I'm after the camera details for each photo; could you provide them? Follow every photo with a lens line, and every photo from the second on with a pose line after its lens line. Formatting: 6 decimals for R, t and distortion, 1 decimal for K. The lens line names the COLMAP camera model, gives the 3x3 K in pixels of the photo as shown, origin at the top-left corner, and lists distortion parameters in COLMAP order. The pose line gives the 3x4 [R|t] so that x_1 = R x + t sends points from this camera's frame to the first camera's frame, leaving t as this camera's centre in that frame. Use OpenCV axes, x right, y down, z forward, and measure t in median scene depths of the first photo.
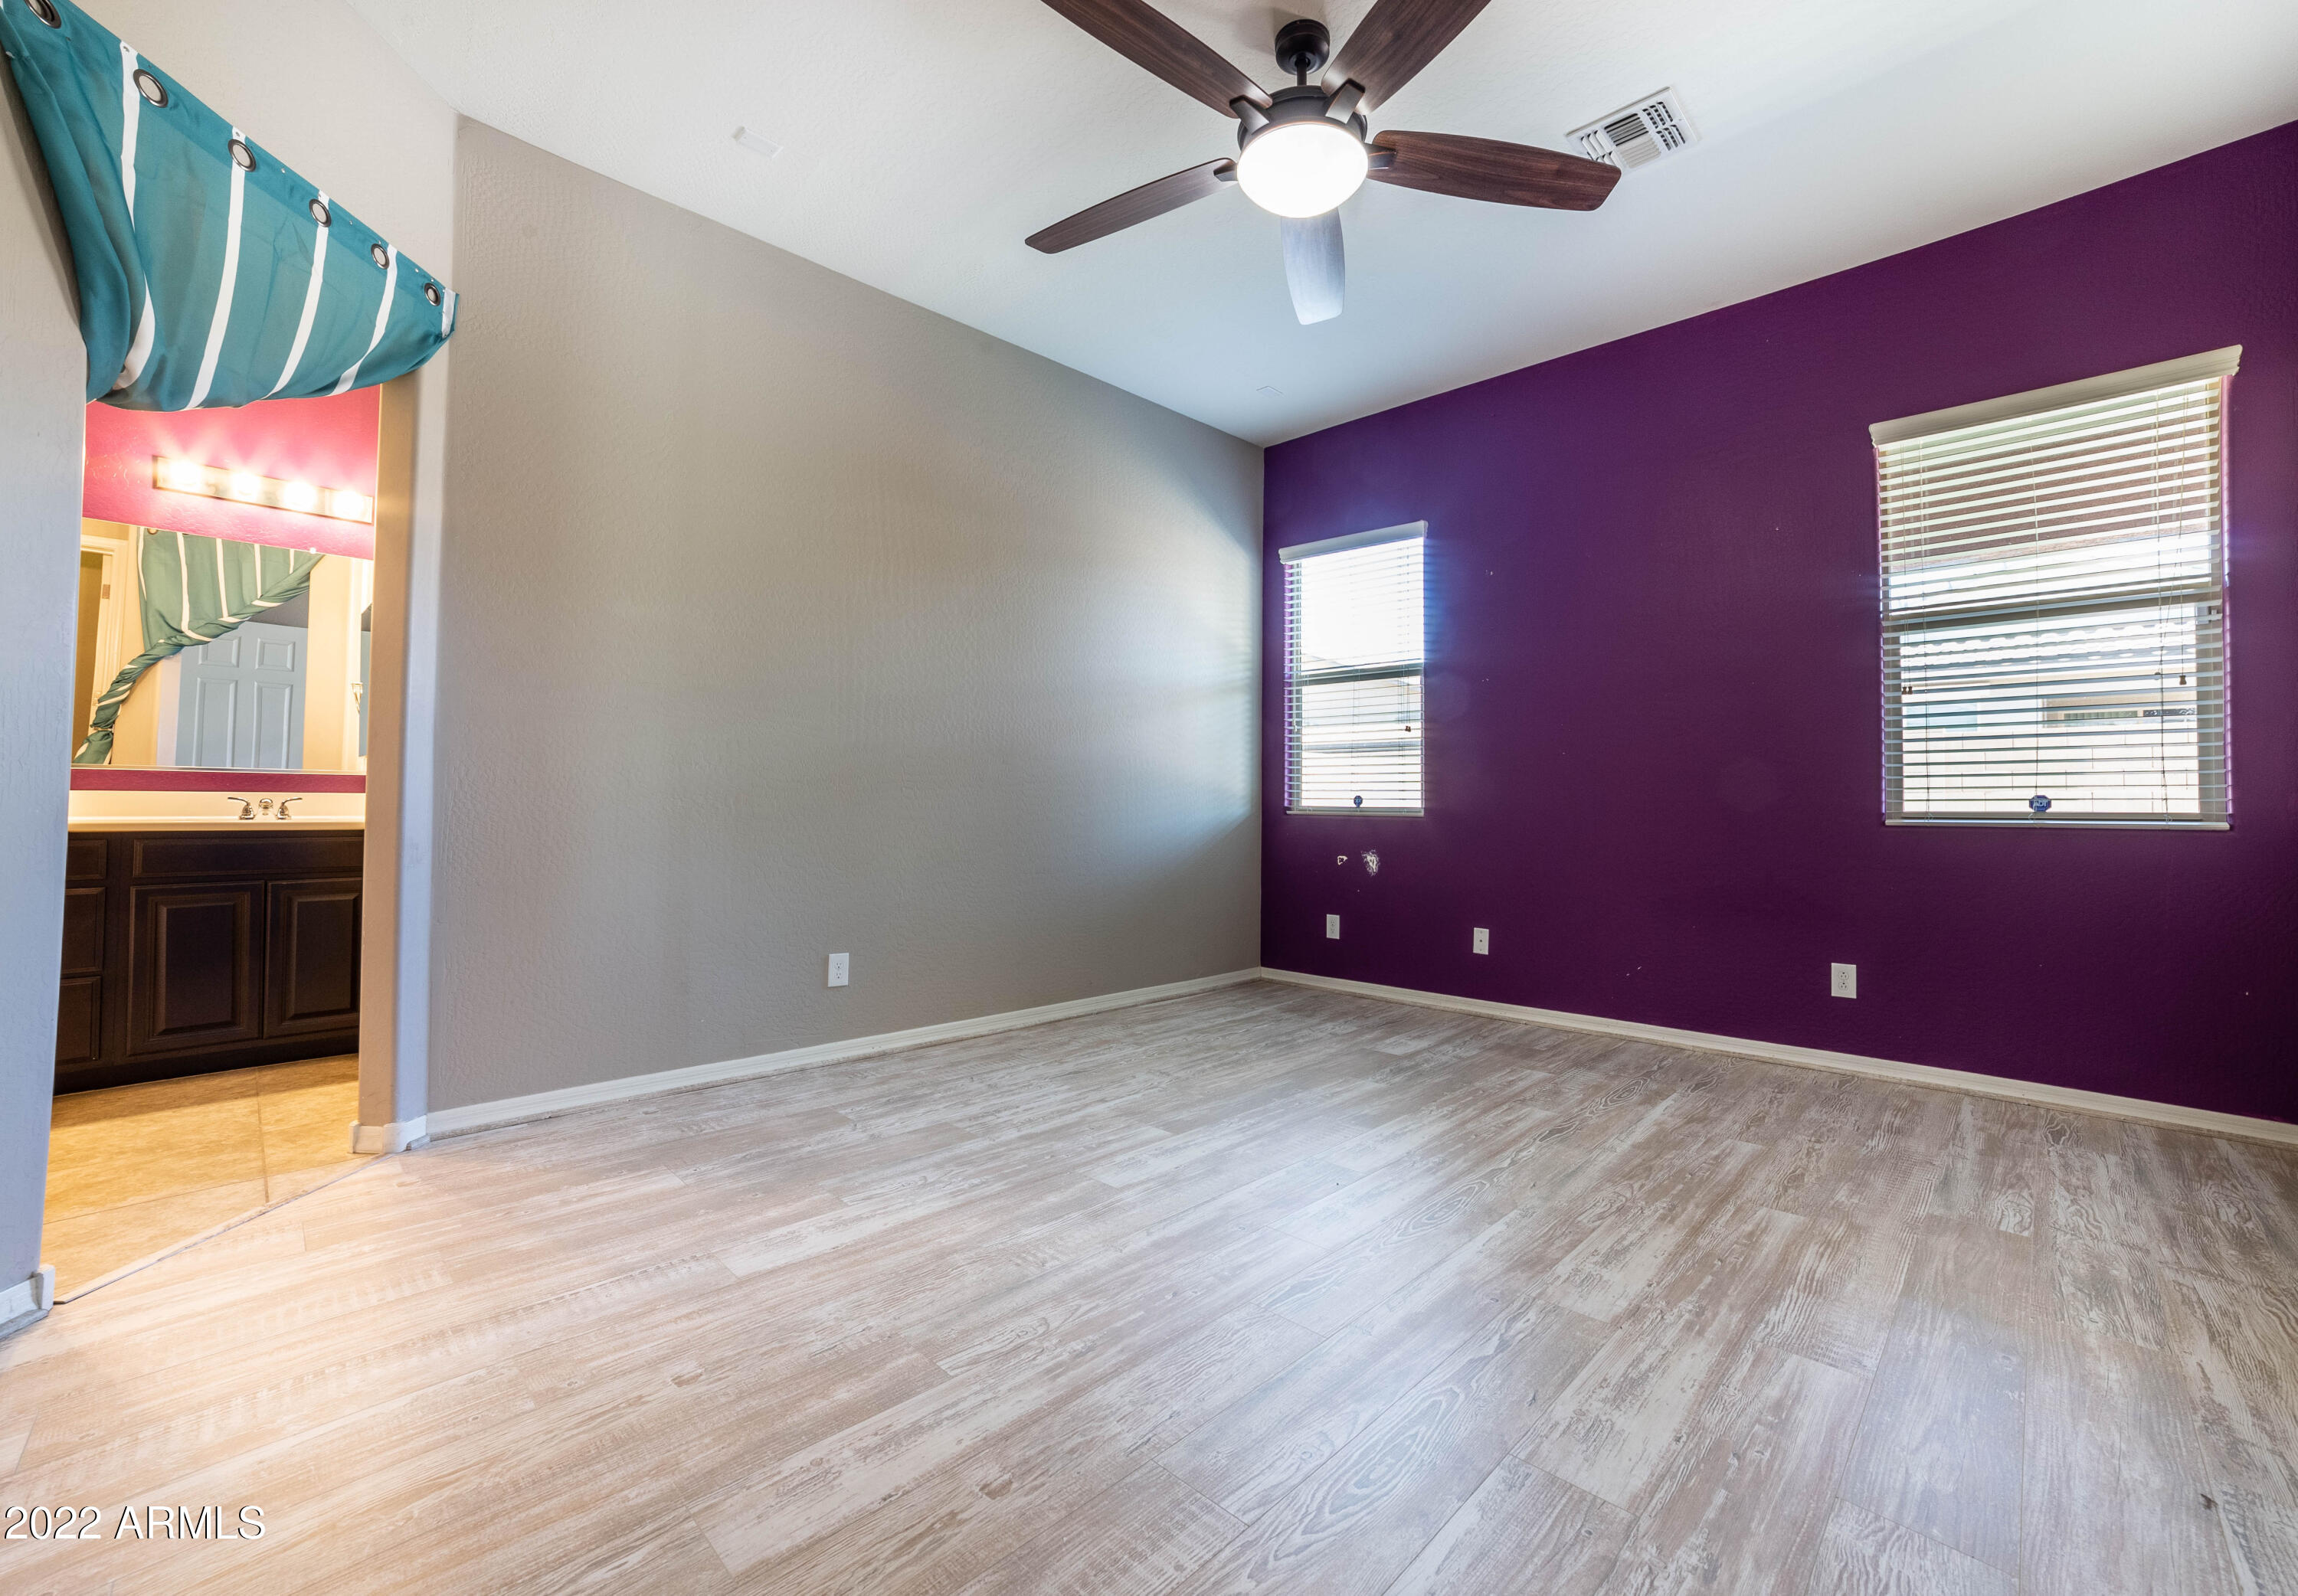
lens RADIAL K [[937.6, 0, 1149.0], [0, 937.6, 798.0], [0, 0, 1]] dist [-0.000778, -0.000049]
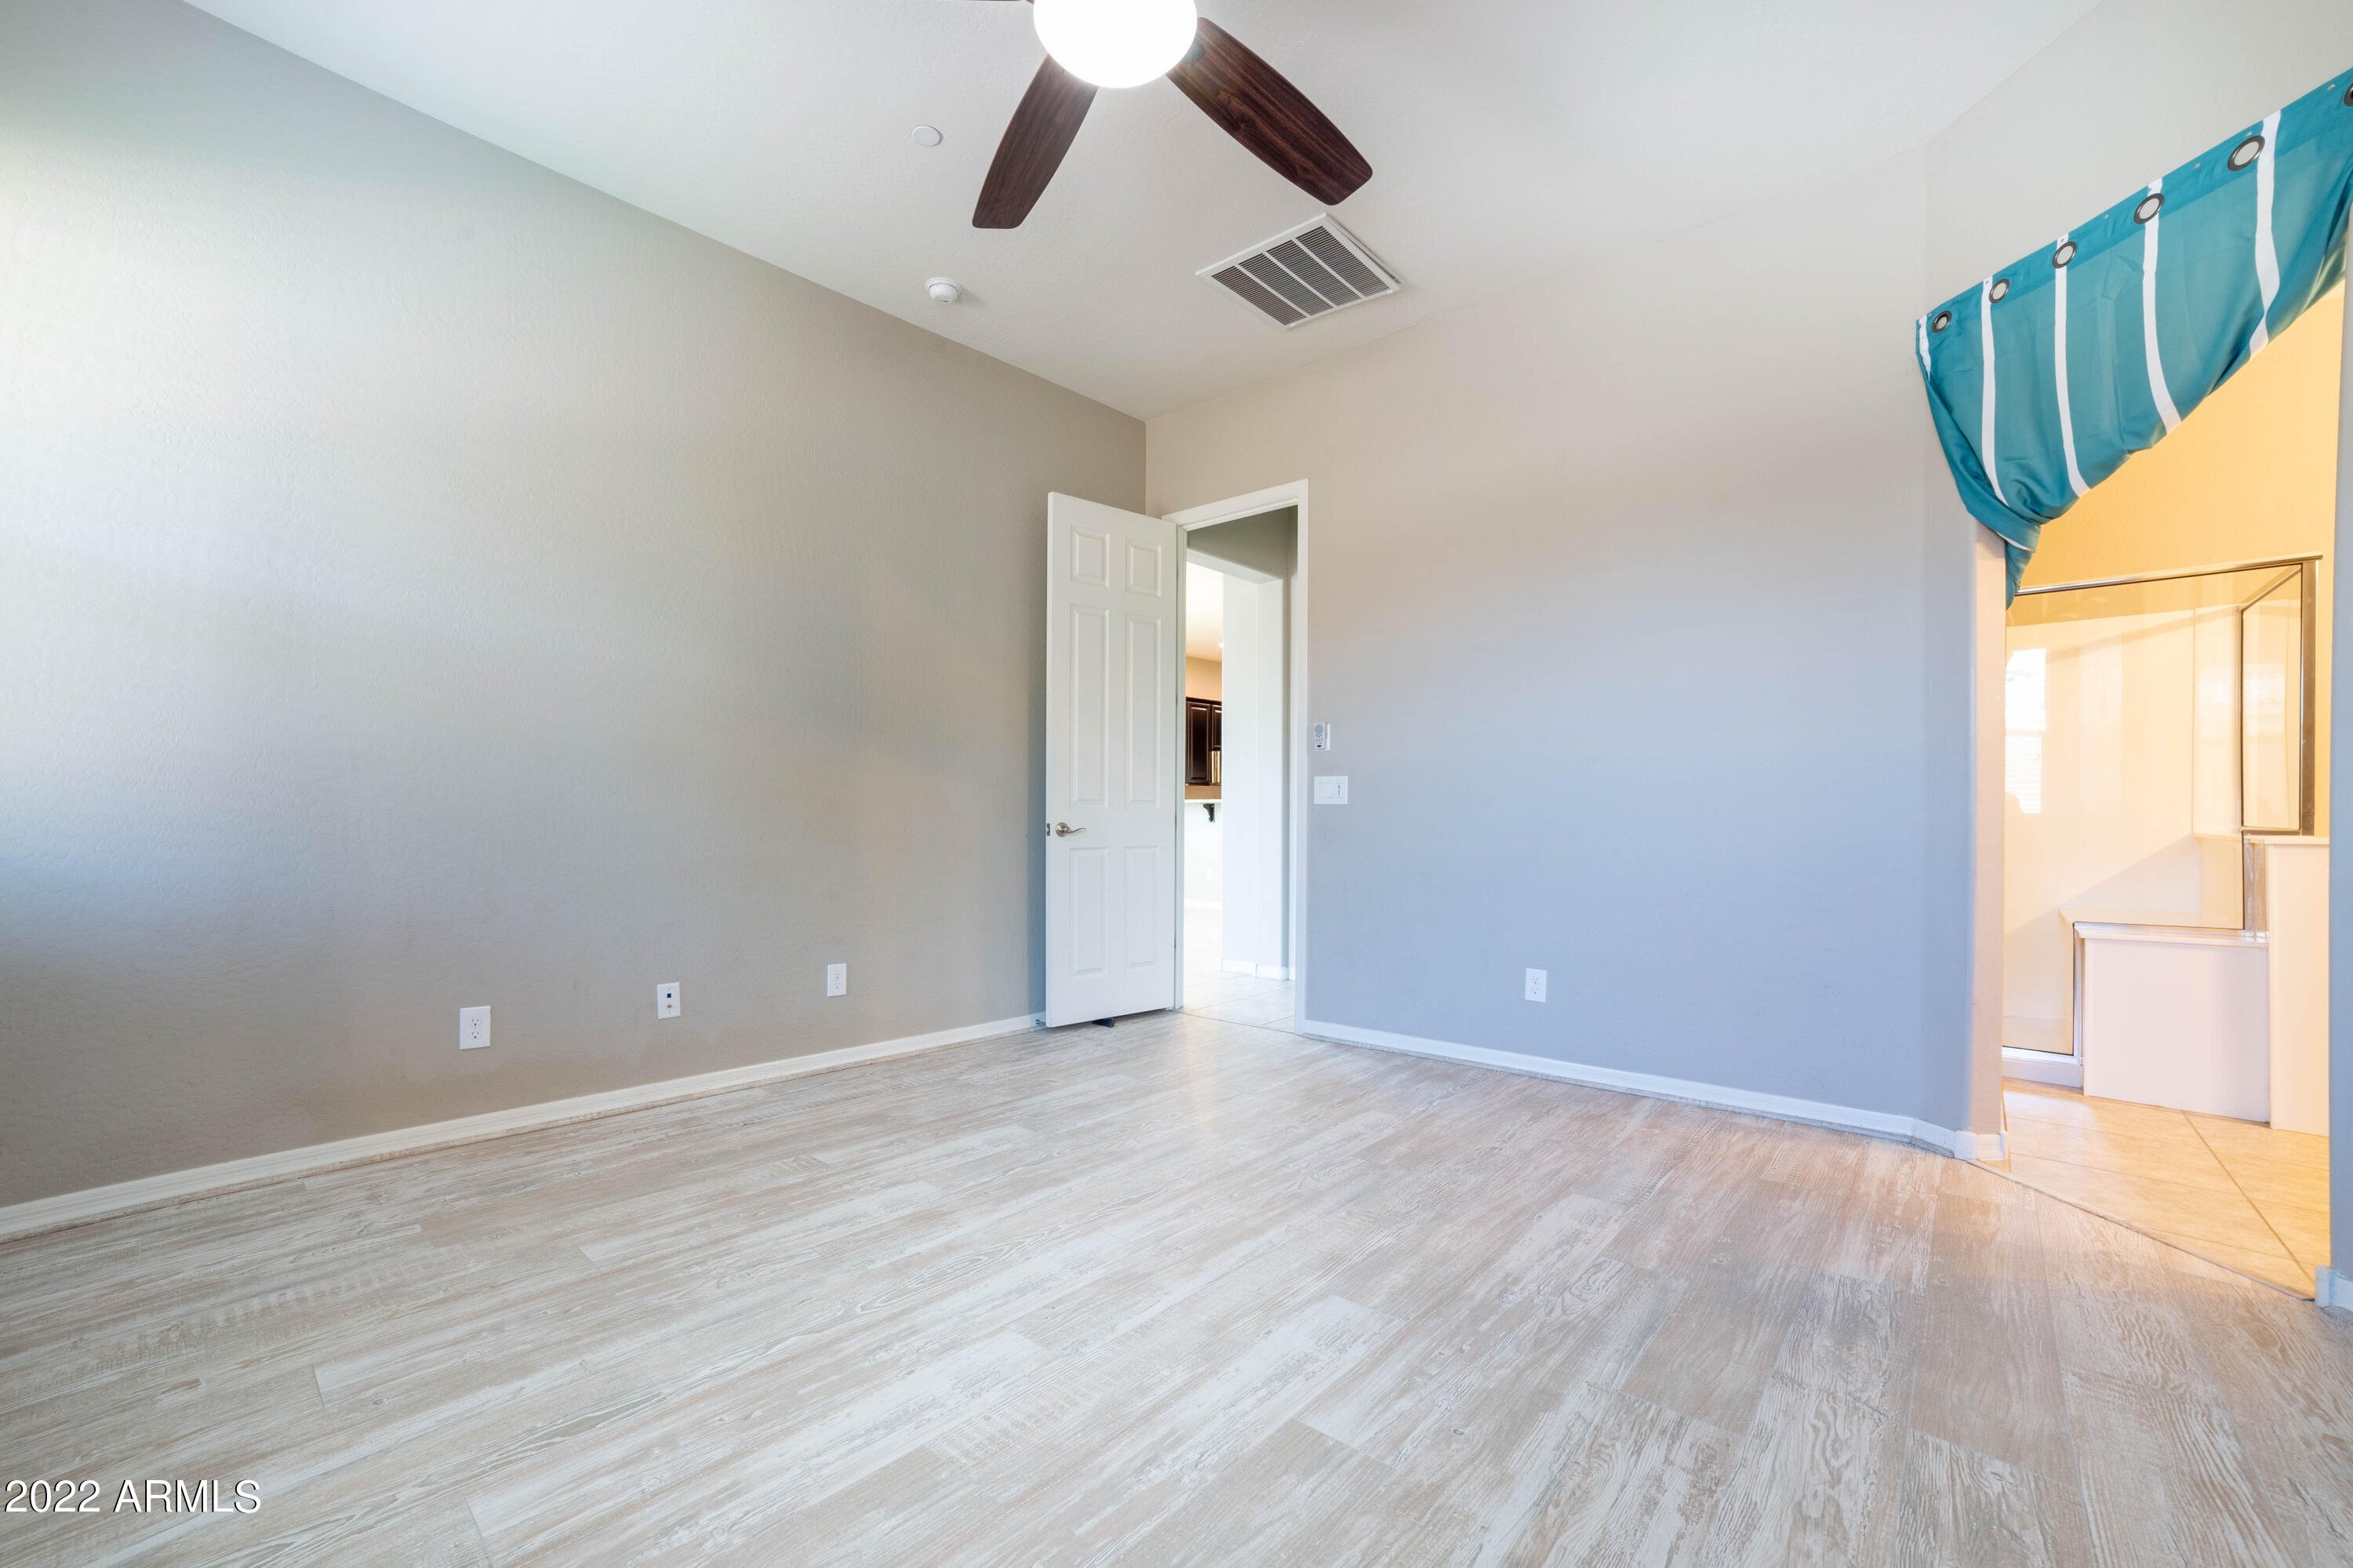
lens RADIAL K [[968.9, 0, 1176.5], [0, 968.9, 784.0], [0, 0, 1]] dist [0.000757, 0.000701]
pose [[-0.995895, -0.017733, -0.088766, 0.174546], [-0.014100, 0.999044, -0.041385, 0.013813], [0.089415, -0.039963, -0.995192, 1.771869]]
